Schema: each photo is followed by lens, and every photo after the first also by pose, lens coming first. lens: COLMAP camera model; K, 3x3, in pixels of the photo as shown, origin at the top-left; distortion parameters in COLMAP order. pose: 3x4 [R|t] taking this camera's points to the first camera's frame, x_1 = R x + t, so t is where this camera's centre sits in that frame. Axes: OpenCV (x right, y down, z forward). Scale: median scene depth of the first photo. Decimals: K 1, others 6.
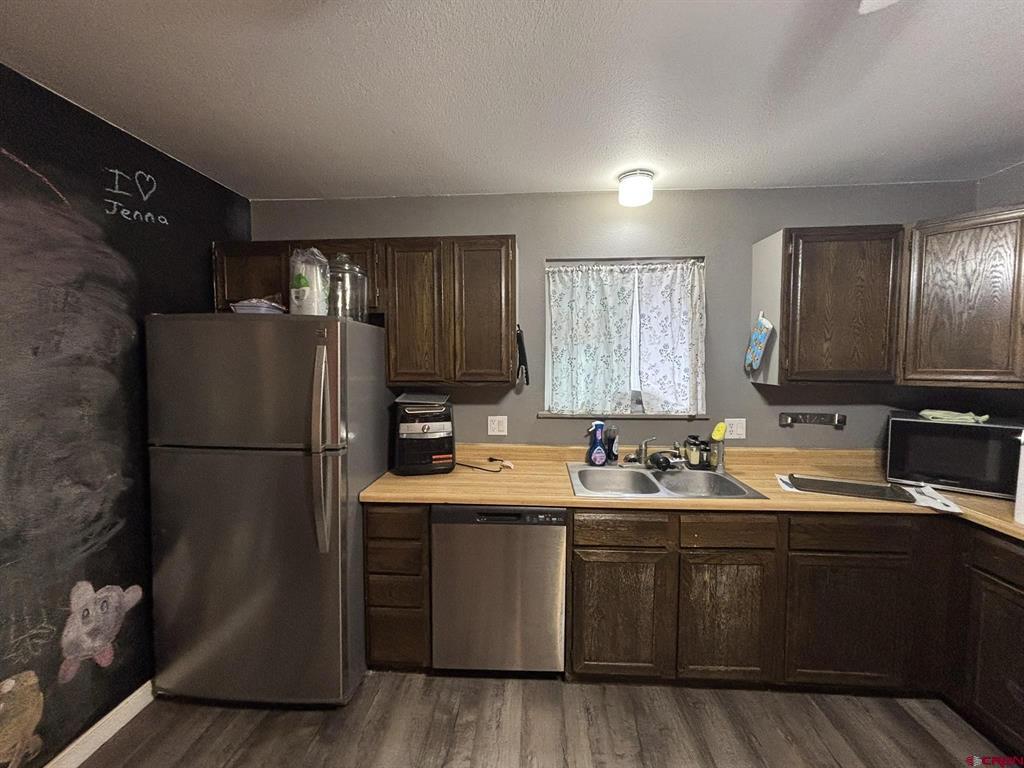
lens RADIAL K [[411.5, 0, 506.0], [0, 411.5, 383.6], [0, 0, 1]] dist [-0.003168, 0.000298]
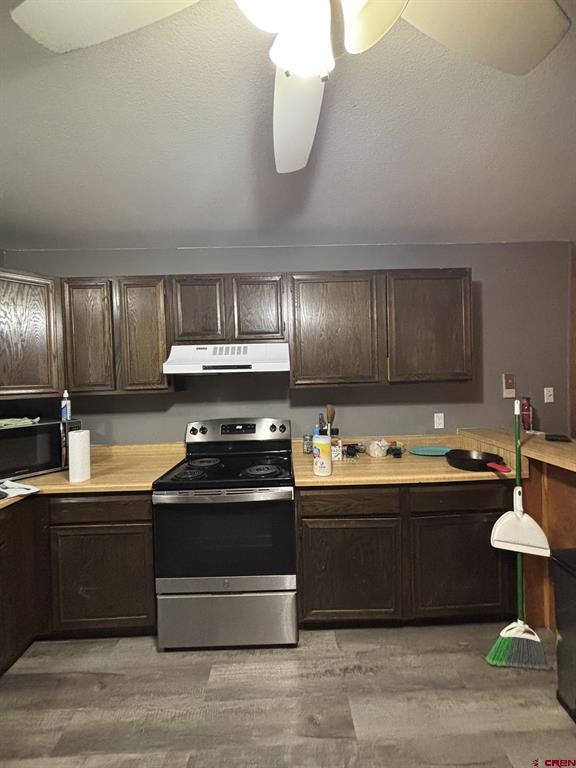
lens RADIAL K [[308.6, 0, 286.1], [0, 308.6, 381.7], [0, 0, 1]] dist [-0.003168, 0.000298]
pose [[-0.095290, -0.004327, 0.995440, 0.023304], [0.092131, 0.995660, 0.013147, 0.016873], [-0.991177, 0.092964, -0.094478, 0.206596]]
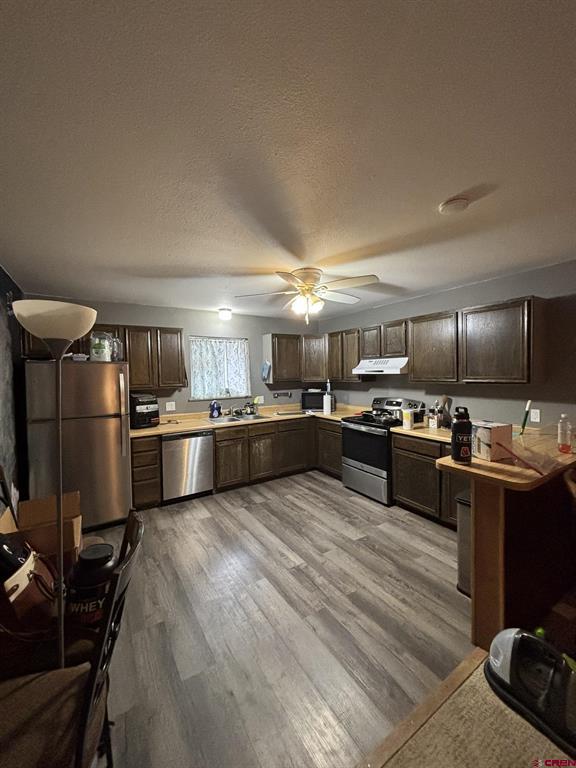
lens RADIAL K [[308.6, 0, 288.1], [0, 308.6, 381.4], [0, 0, 1]] dist [-0.003168, 0.000298]
pose [[0.805980, -0.030939, 0.591133, -0.612839], [0.054322, 0.998285, -0.021817, 0.044906], [-0.589444, 0.049696, 0.806279, -0.937873]]
